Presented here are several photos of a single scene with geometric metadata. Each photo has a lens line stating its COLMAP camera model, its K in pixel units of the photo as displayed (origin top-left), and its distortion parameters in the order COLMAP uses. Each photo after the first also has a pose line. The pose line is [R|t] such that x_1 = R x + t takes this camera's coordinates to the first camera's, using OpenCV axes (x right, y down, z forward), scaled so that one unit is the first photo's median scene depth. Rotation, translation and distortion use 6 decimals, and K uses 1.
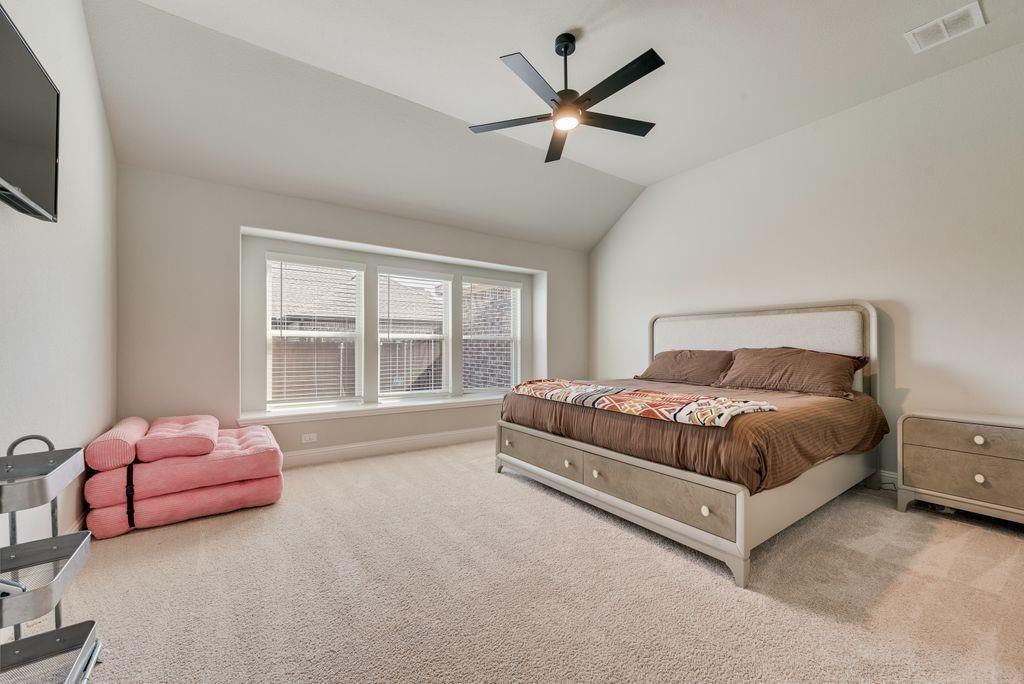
lens RADIAL K [[410.6, 0, 507.9], [0, 410.6, 346.0], [0, 0, 1]] dist [0.000391, -0.000094]
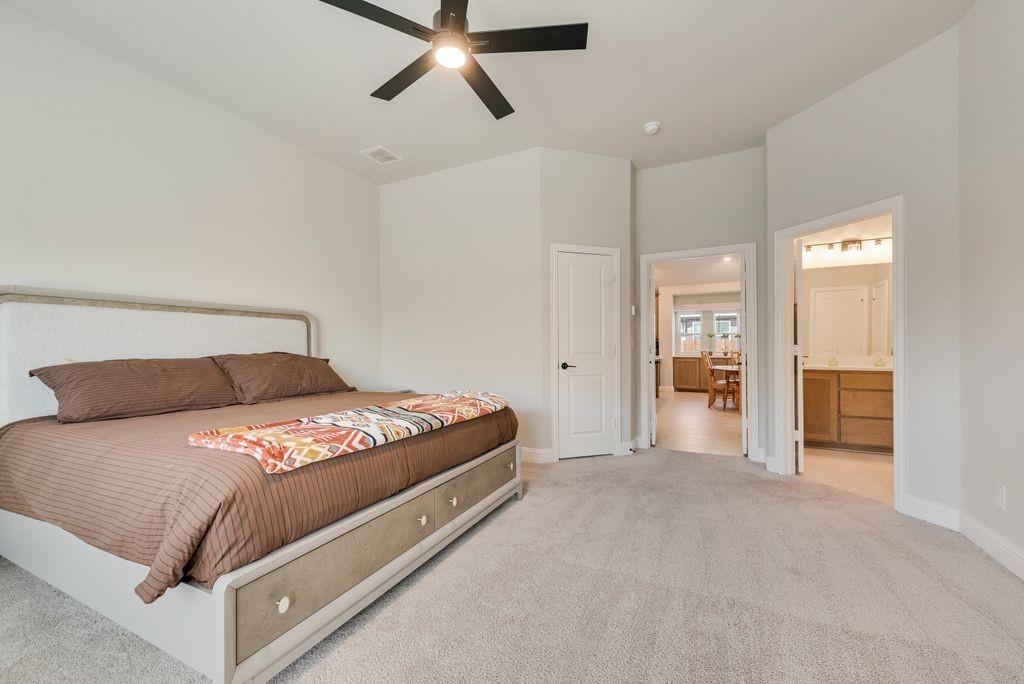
lens RADIAL K [[410.6, 0, 507.9], [0, 410.6, 346.0], [0, 0, 1]] dist [0.000391, -0.000094]
pose [[-0.467484, 0.001297, 0.884001, -0.525454], [0.005720, 0.999982, 0.001558, -0.012812], [-0.883983, 0.005784, -0.467483, 1.140559]]
